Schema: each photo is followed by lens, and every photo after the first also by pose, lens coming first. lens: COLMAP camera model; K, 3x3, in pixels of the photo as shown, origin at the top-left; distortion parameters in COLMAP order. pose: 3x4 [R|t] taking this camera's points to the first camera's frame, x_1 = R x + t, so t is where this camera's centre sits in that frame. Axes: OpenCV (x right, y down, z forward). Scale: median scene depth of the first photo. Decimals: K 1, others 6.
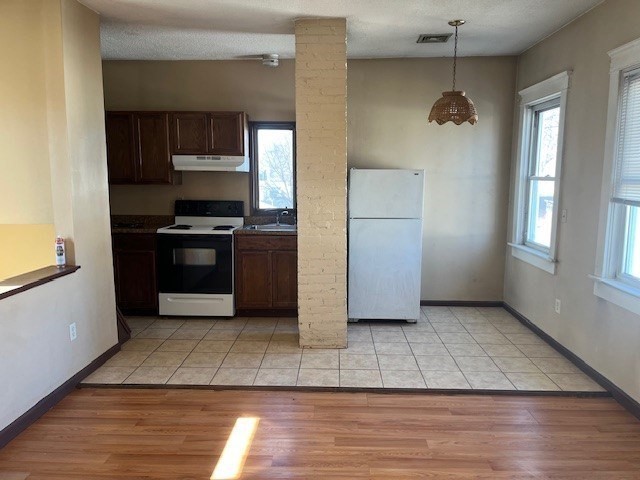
lens RADIAL K [[477.2, 0, 320.0], [0, 477.2, 240.0], [0, 0, 1]] dist [0.070038, -0.086140]
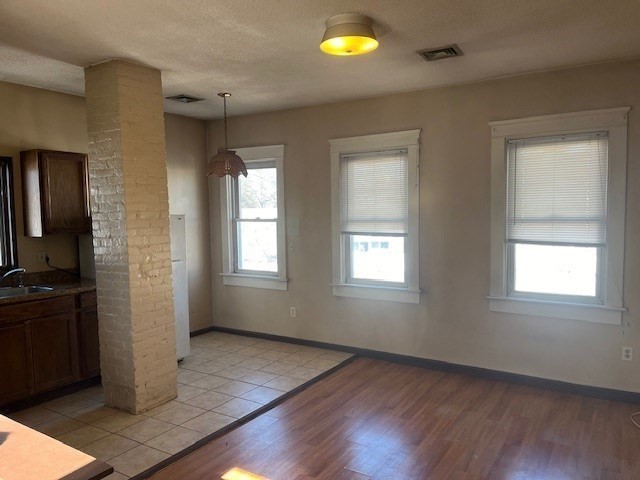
lens RADIAL K [[477.2, 0, 320.0], [0, 477.2, 240.0], [0, 0, 1]] dist [0.070038, -0.086140]
pose [[0.517950, -0.062168, 0.853149, -0.522147], [0.131716, 0.991257, -0.007734, -0.039378], [-0.845209, 0.116380, 0.521610, 0.169106]]
